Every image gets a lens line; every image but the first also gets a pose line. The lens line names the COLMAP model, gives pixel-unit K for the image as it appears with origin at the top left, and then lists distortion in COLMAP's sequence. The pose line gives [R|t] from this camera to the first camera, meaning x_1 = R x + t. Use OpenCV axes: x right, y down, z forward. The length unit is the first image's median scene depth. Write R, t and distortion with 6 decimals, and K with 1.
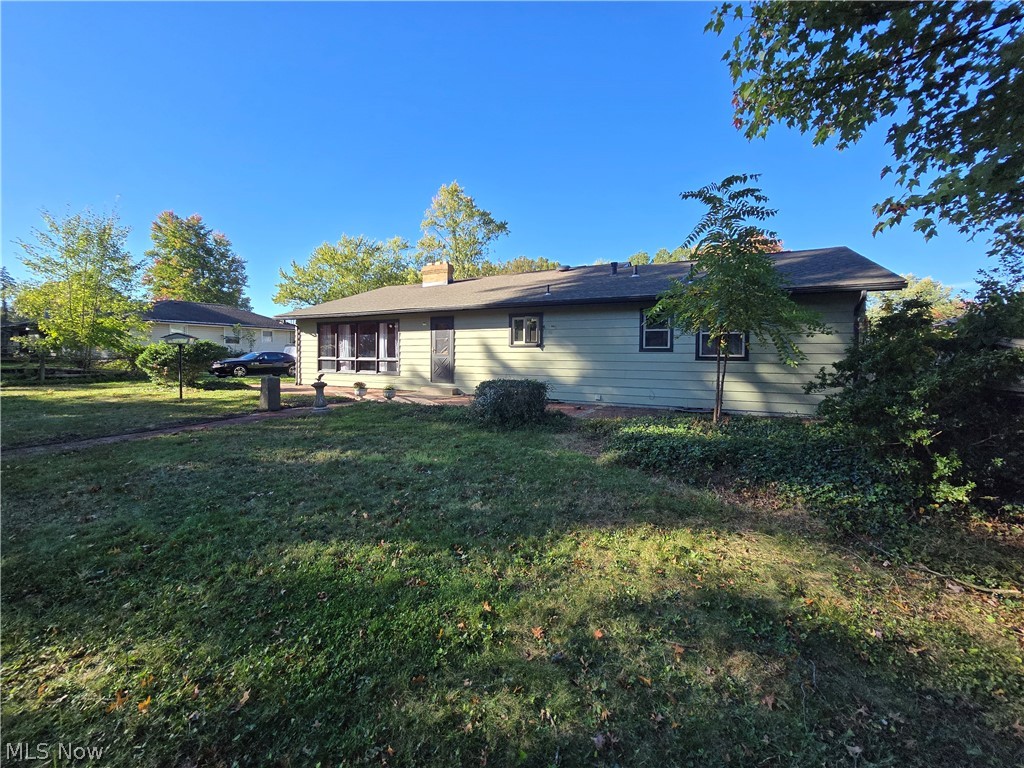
lens RADIAL K [[420.0, 0, 505.9], [0, 420.0, 365.9], [0, 0, 1]] dist [0.009259, -0.004520]
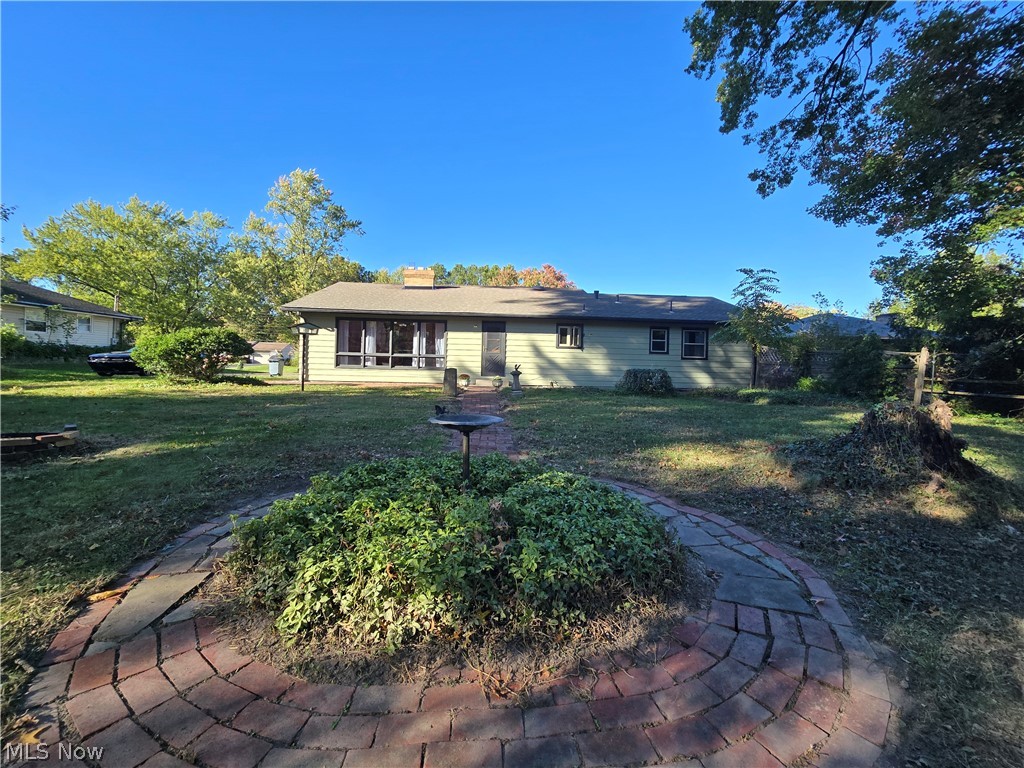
lens RADIAL K [[420.0, 0, 505.9], [0, 420.0, 365.9], [0, 0, 1]] dist [0.009259, -0.004520]
pose [[0.852551, 0.011138, 0.522526, -0.751186], [-0.003563, 0.999874, -0.015501, 0.029797], [-0.522633, 0.011353, 0.852482, -0.049012]]
